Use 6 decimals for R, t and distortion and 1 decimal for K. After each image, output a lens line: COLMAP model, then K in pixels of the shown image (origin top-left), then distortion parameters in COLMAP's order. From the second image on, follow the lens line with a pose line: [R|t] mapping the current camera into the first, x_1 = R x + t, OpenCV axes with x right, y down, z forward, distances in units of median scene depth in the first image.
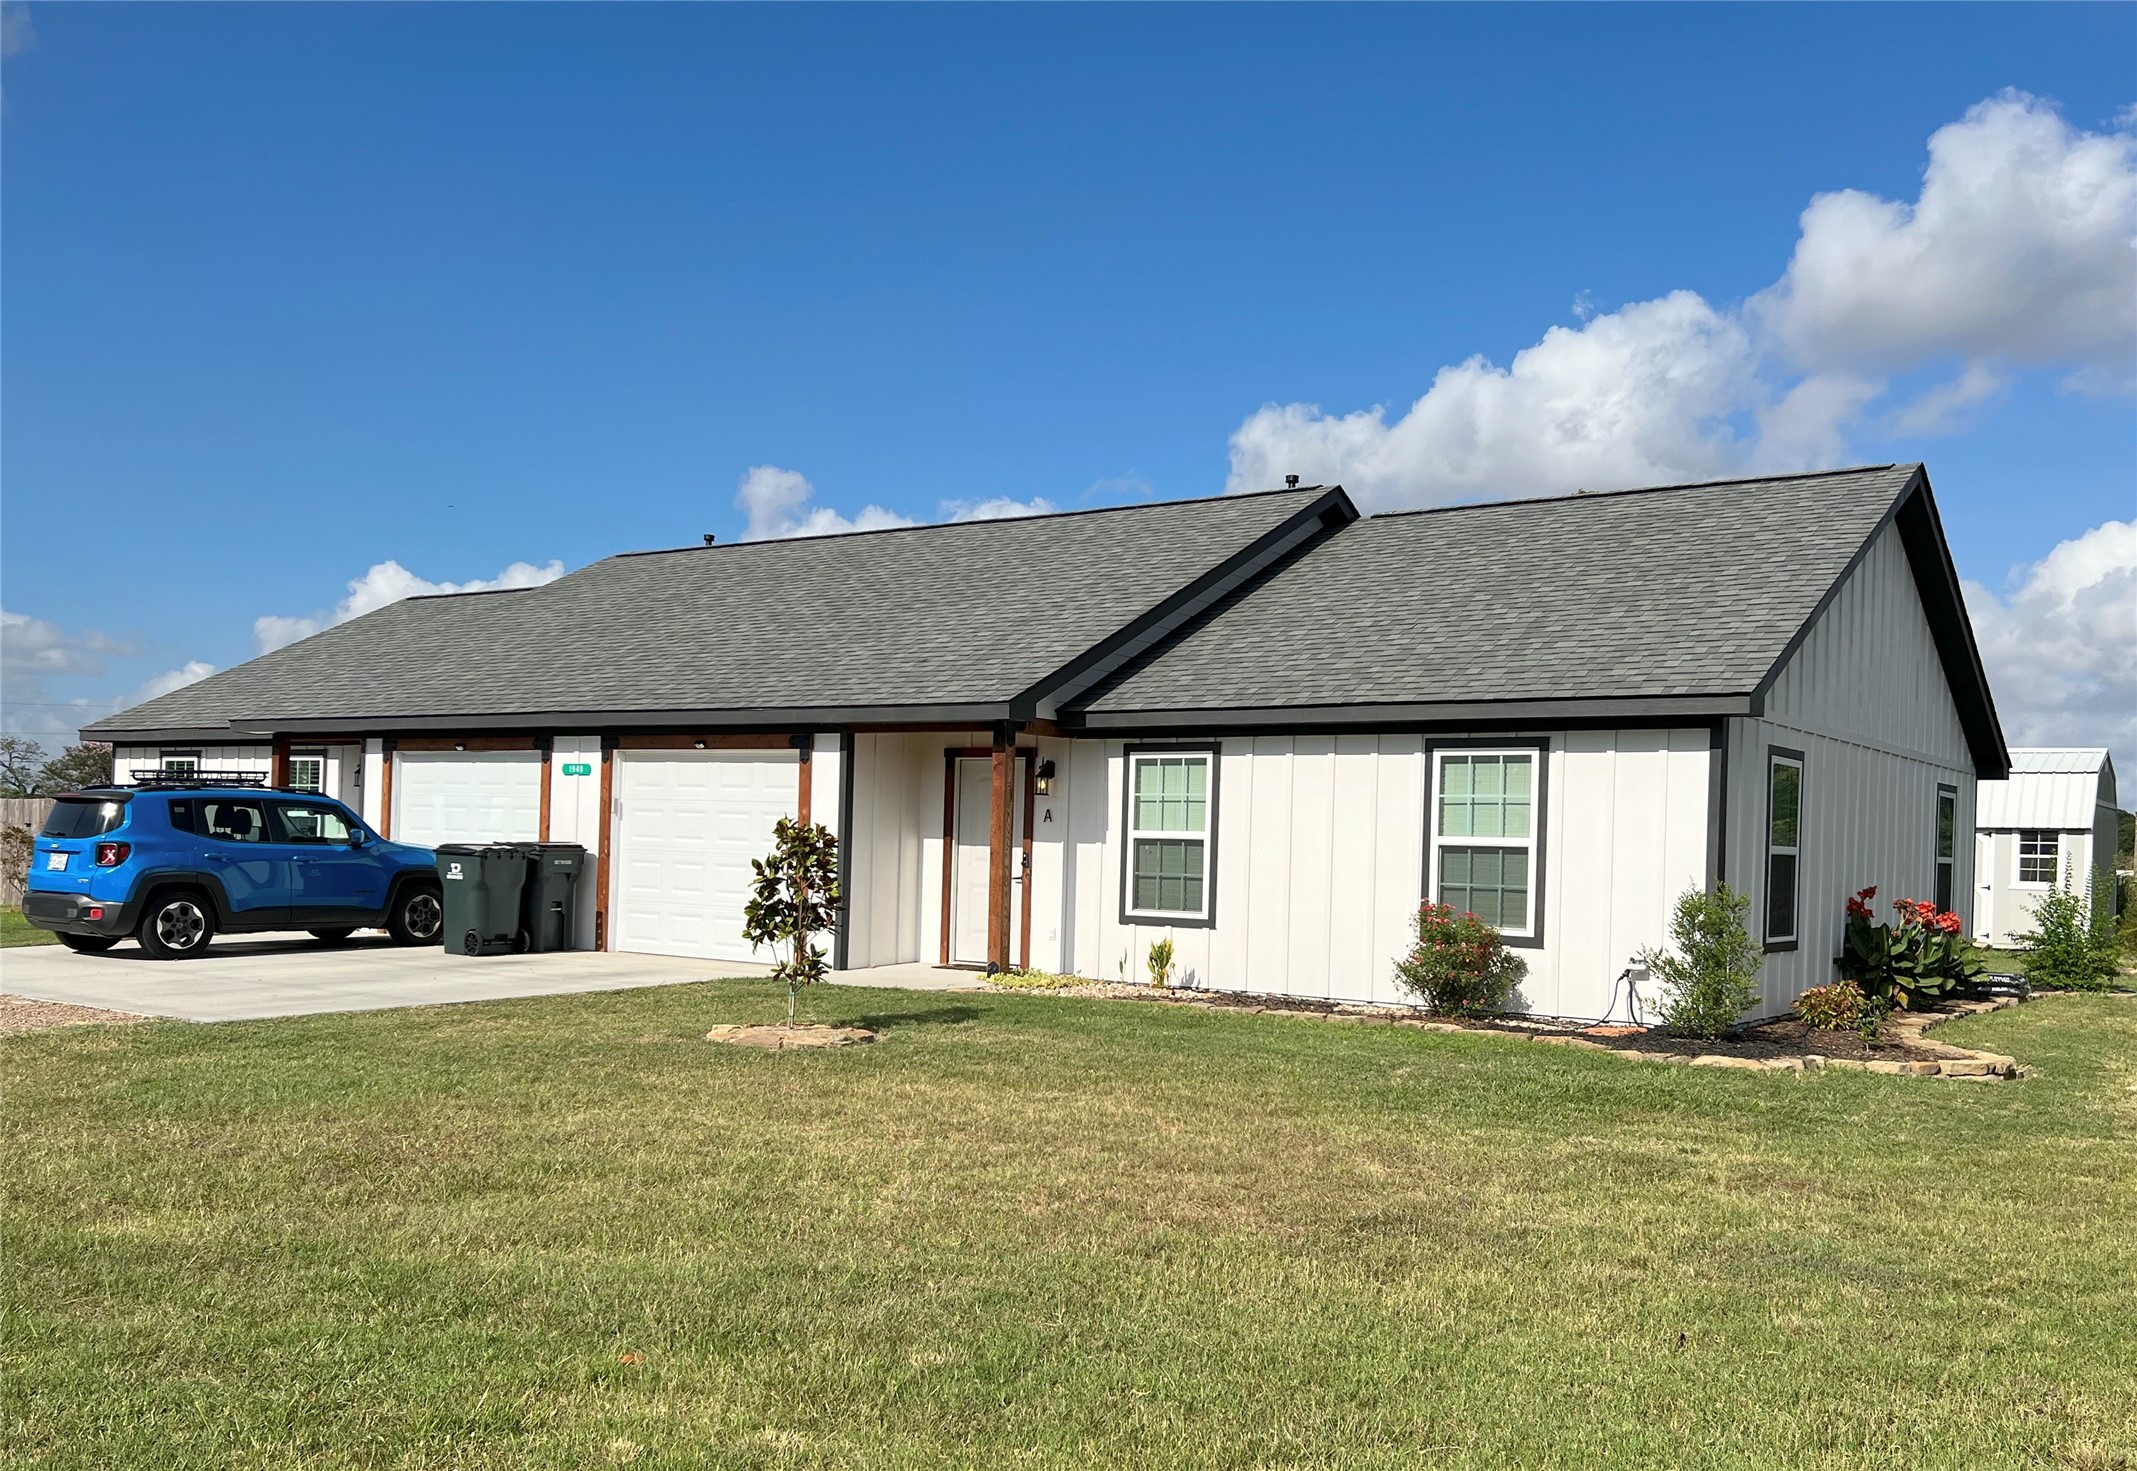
lens RADIAL K [[1826.5, 0, 1113.5], [0, 1826.5, 827.1], [0, 0, 1]] dist [0.183663, -0.518424]
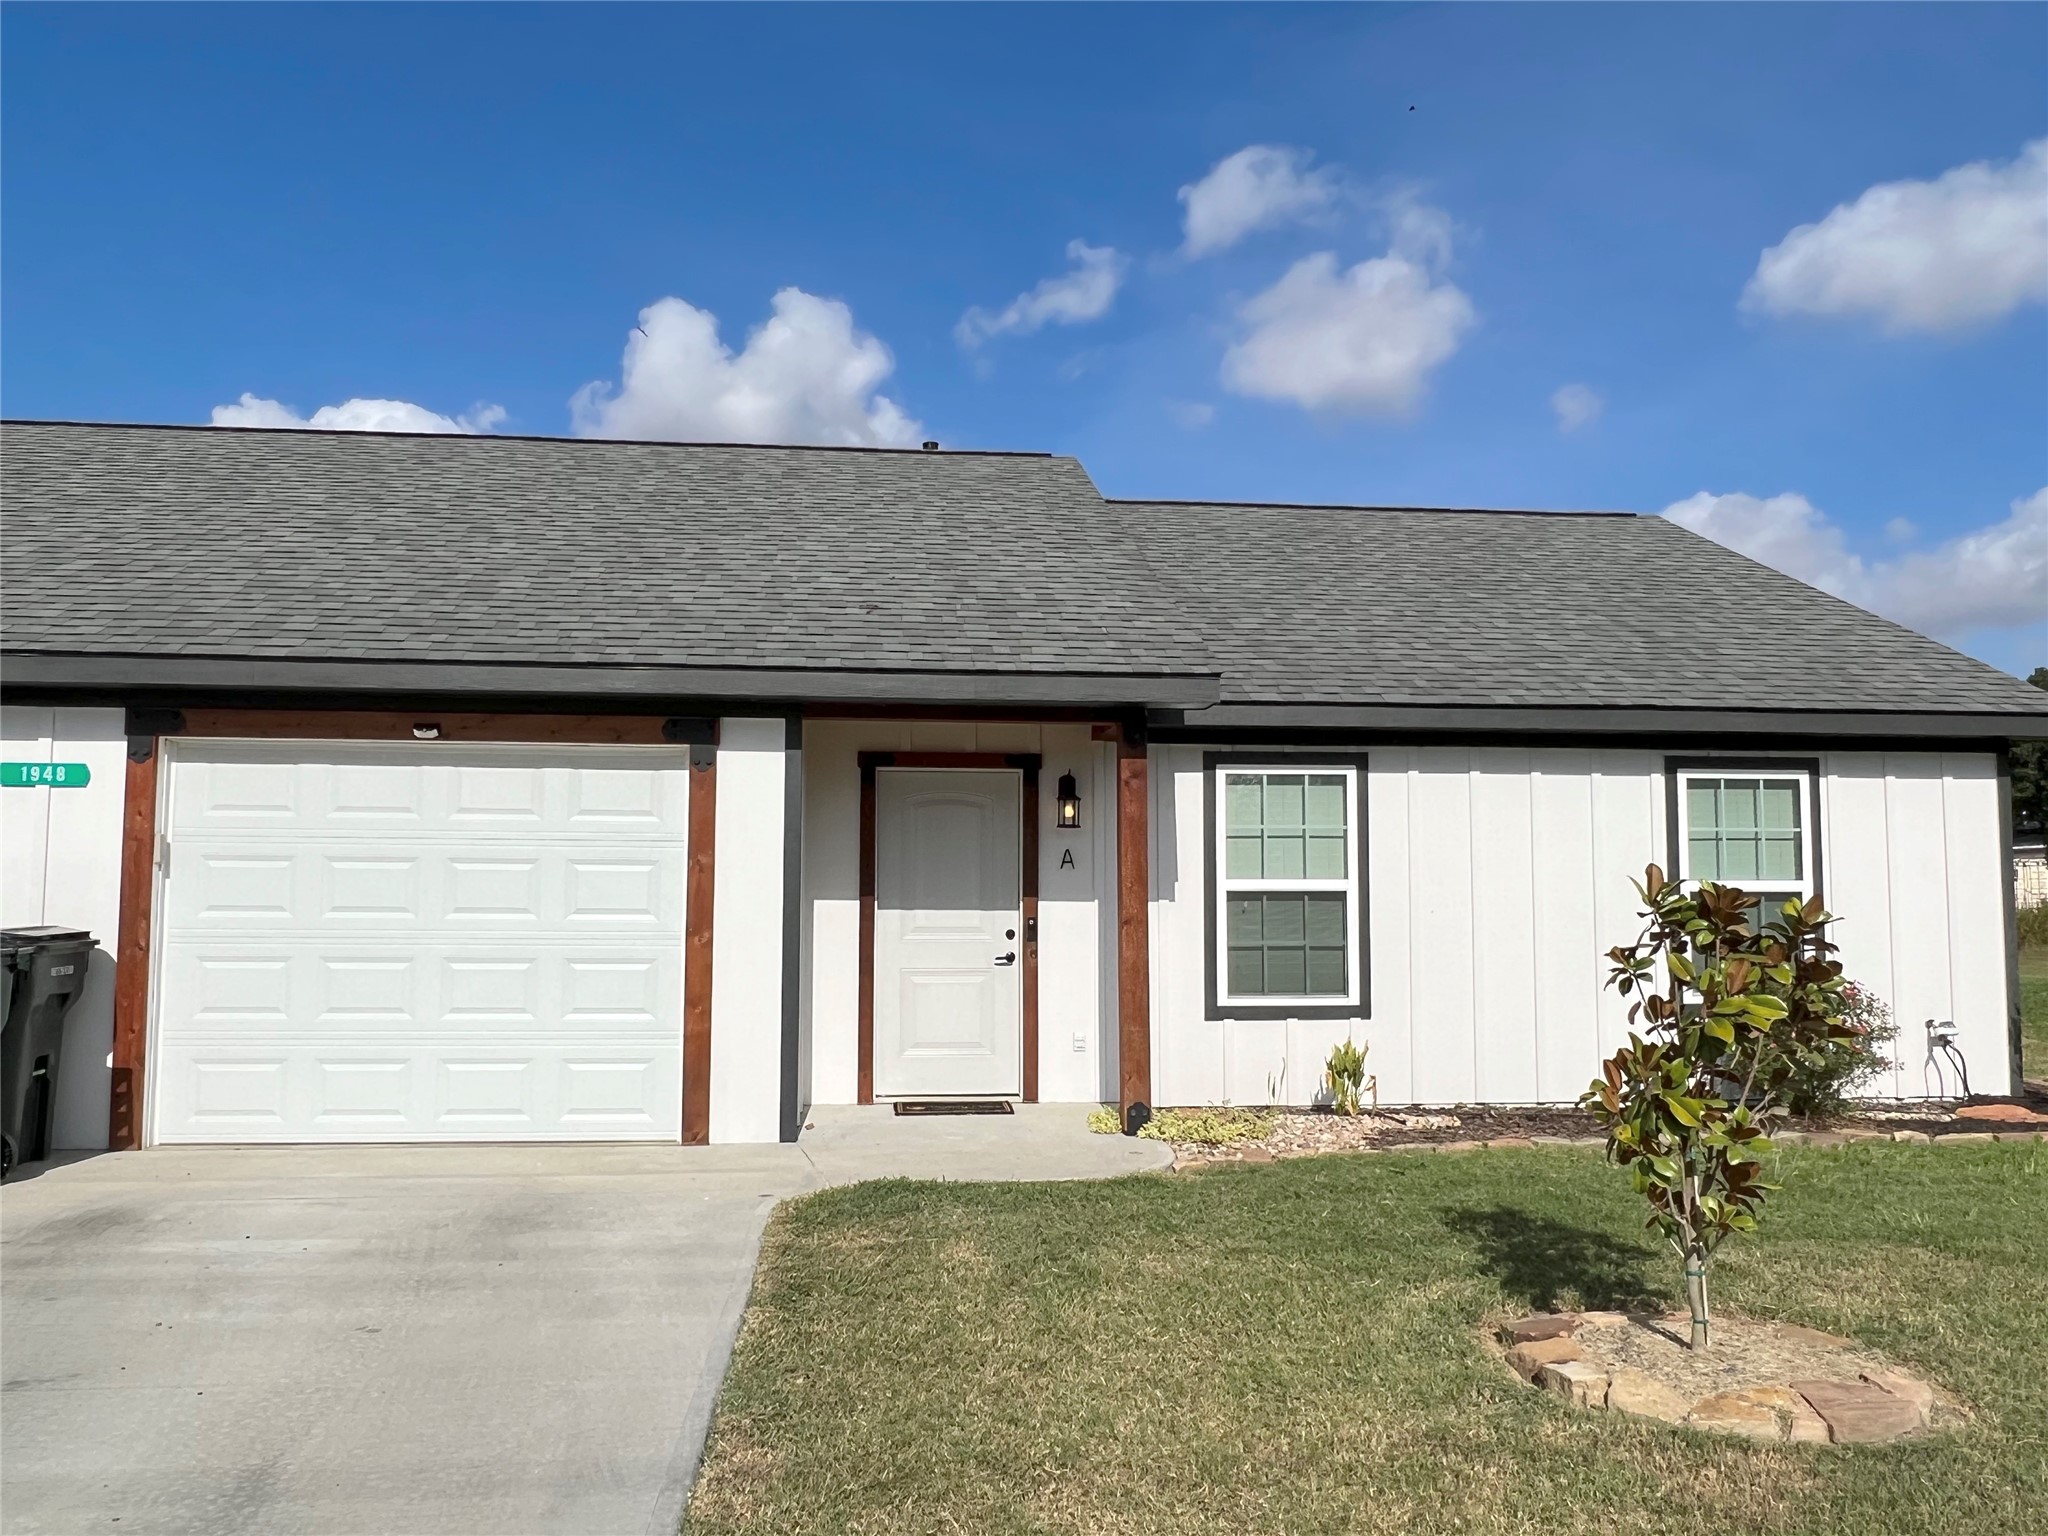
lens RADIAL K [[1499.0, 0, 1012.0], [0, 1499.0, 775.3], [0, 0, 1]] dist [0.003093, -0.006467]
pose [[0.760830, 0.024162, 0.648501, -0.416561], [0.011355, 0.998658, -0.050530, -0.009804], [-0.648851, 0.045808, 0.759535, 0.634322]]
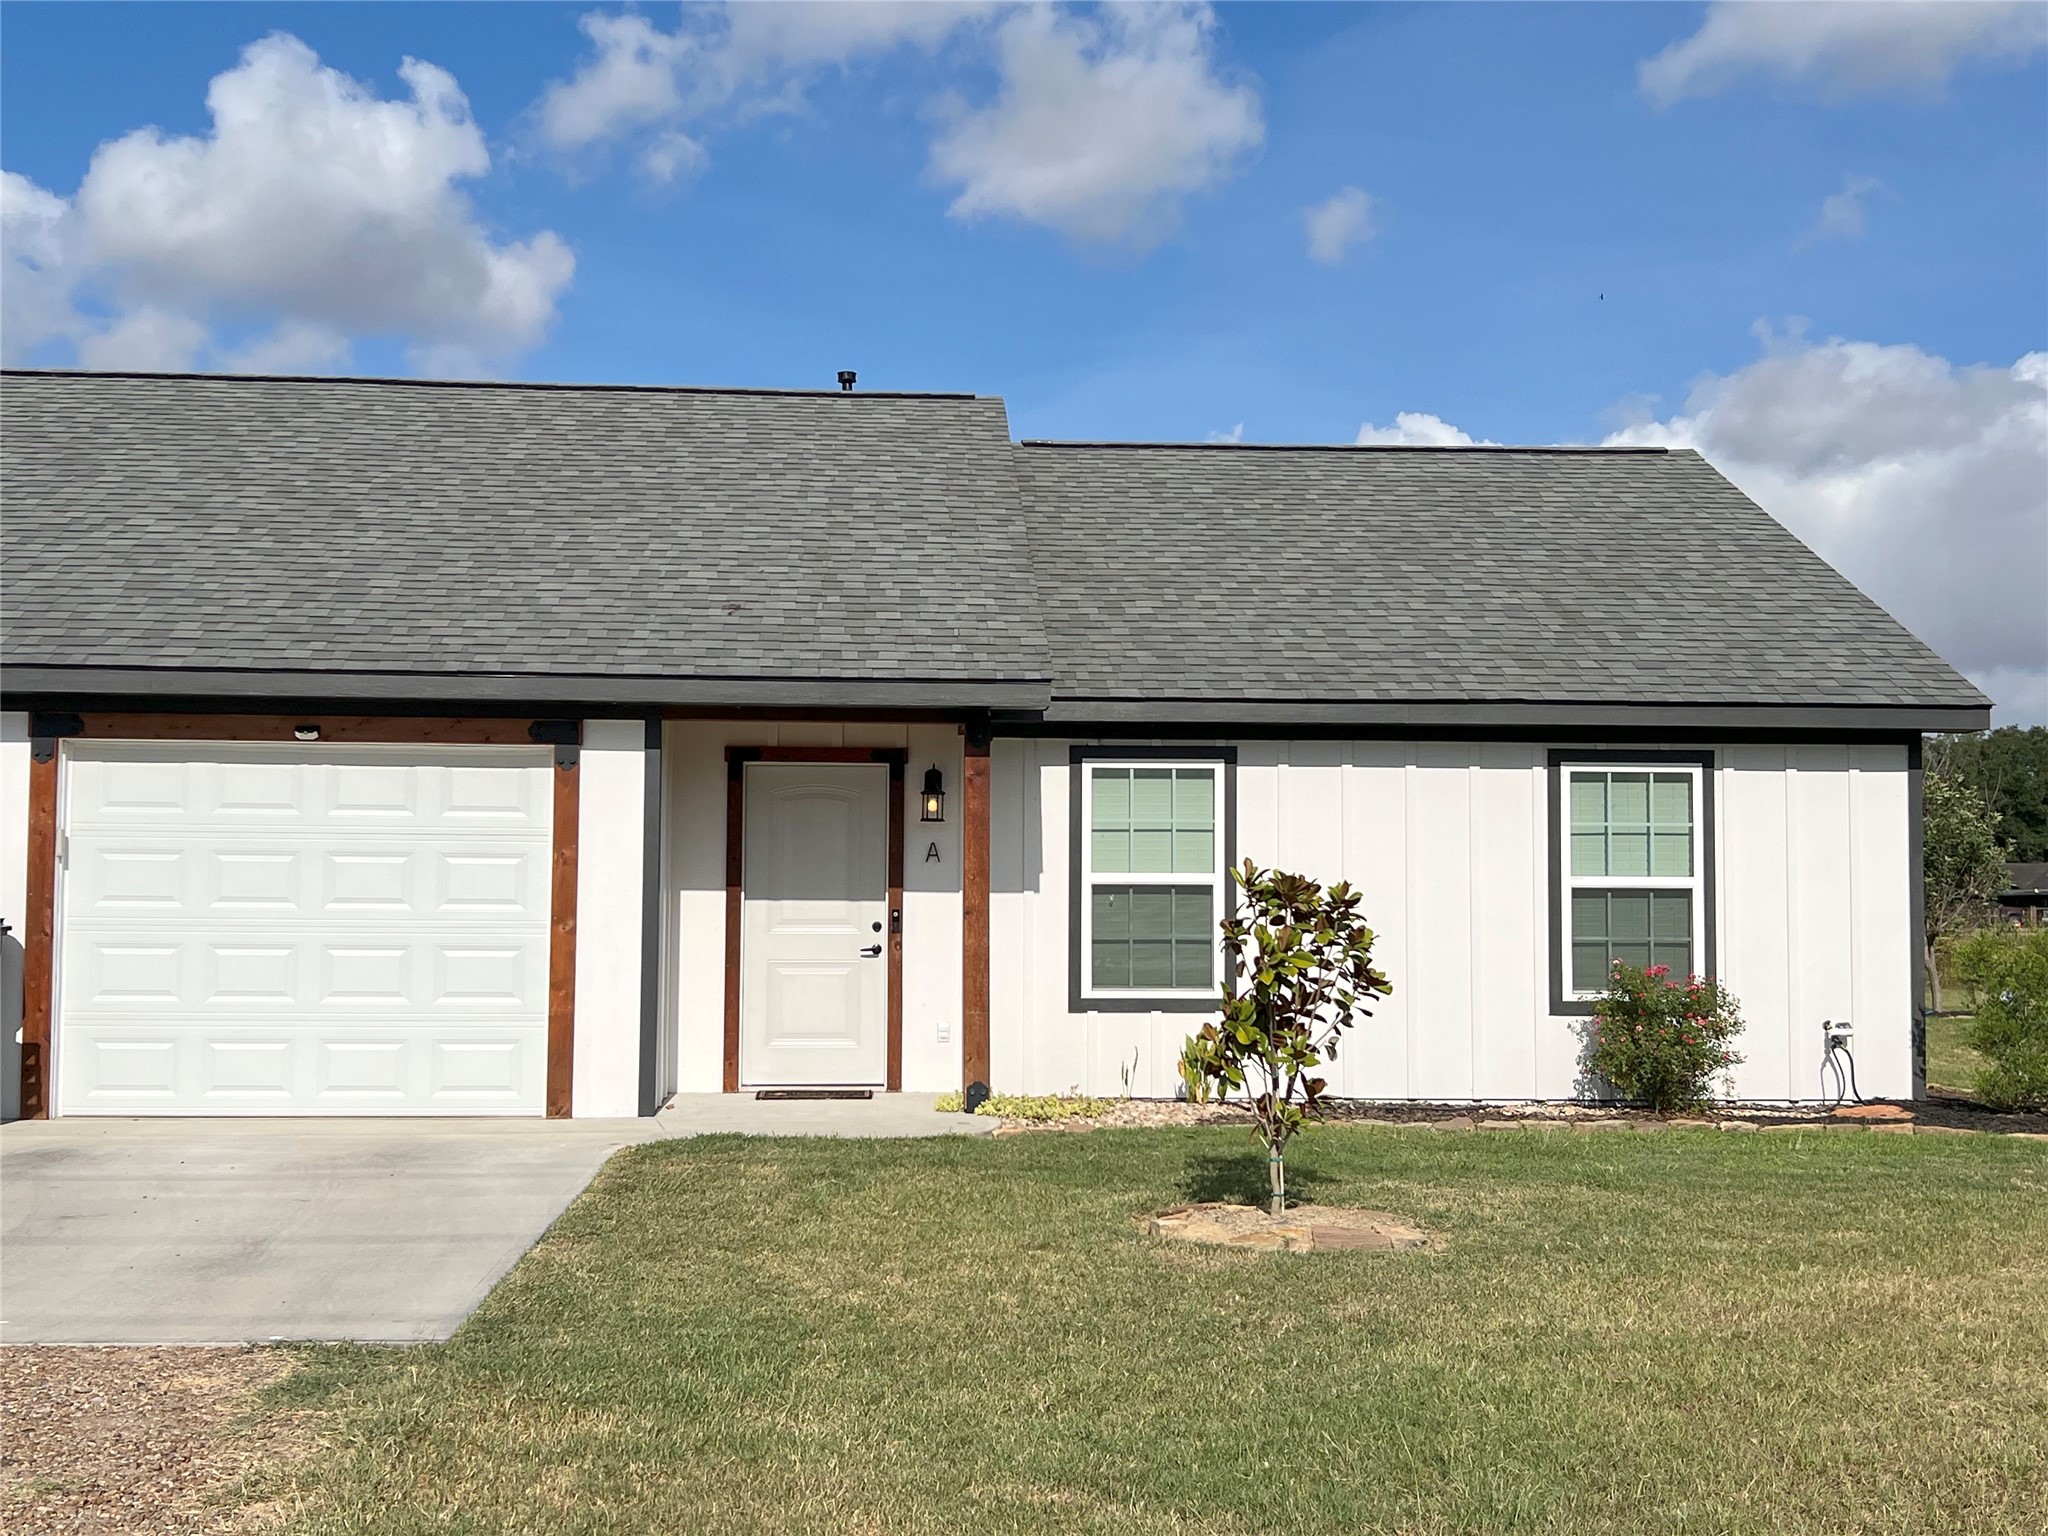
lens RADIAL K [[2293.9, 0, 1015.9], [0, 2293.9, 765.2], [0, 0, 1]] dist [0.205678, -0.598959]
pose [[0.783355, 0.012623, 0.621446, -0.551883], [0.009502, 0.999434, -0.032278, -0.011208], [-0.621502, 0.031190, 0.782791, 0.348047]]
